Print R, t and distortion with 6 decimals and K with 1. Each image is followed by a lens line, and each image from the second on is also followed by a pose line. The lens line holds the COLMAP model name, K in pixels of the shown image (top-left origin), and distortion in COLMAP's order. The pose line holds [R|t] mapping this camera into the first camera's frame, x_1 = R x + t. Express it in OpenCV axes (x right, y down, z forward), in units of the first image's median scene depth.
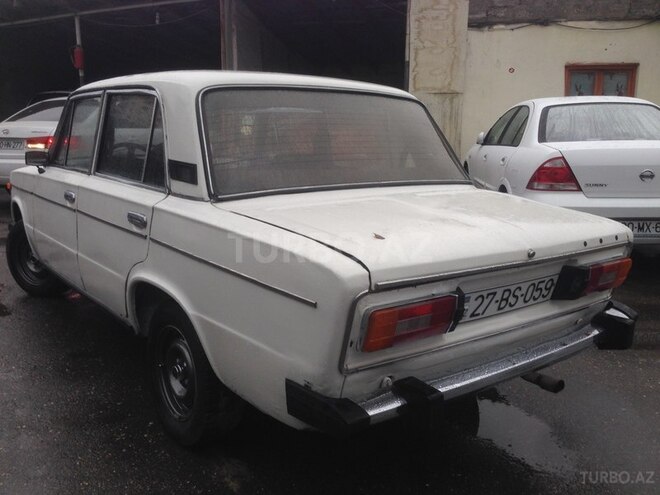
lens RADIAL K [[608.3, 0, 330.0], [0, 608.3, 247.5], [0, 0, 1]] dist [0.038367, 0.003400]
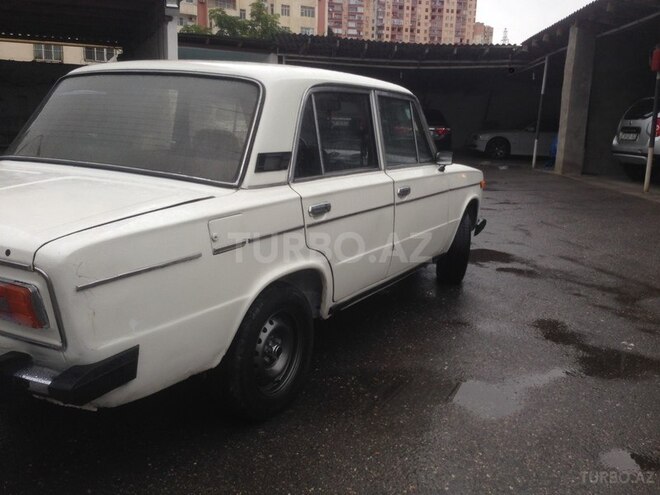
lens RADIAL K [[620.0, 0, 330.0], [0, 620.0, 247.5], [0, 0, 1]] dist [0.043875, -0.027760]
pose [[0.427764, 0.201432, -0.881160, 1.158802], [-0.222518, 0.968319, 0.113333, -0.173518], [0.876073, 0.147594, 0.459035, 0.885995]]
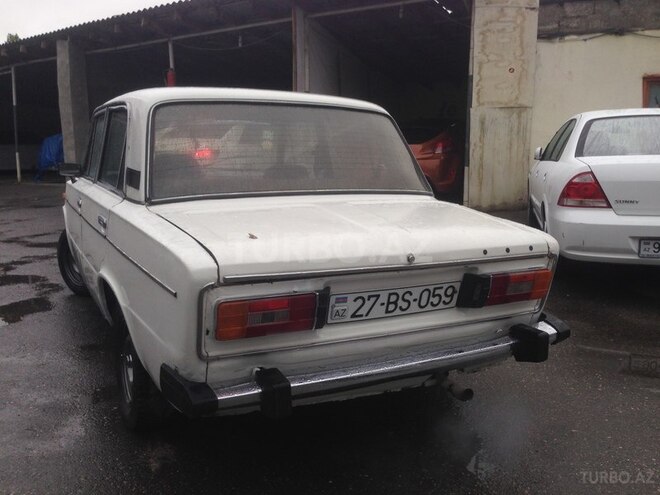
lens RADIAL K [[620.0, 0, 330.0], [0, 620.0, 247.5], [0, 0, 1]] dist [0.043875, -0.027760]
pose [[0.984704, 0.027889, -0.171989, 0.295370], [-0.033104, 0.999073, -0.027529, 0.019758], [0.171062, 0.032801, 0.984714, -0.045283]]
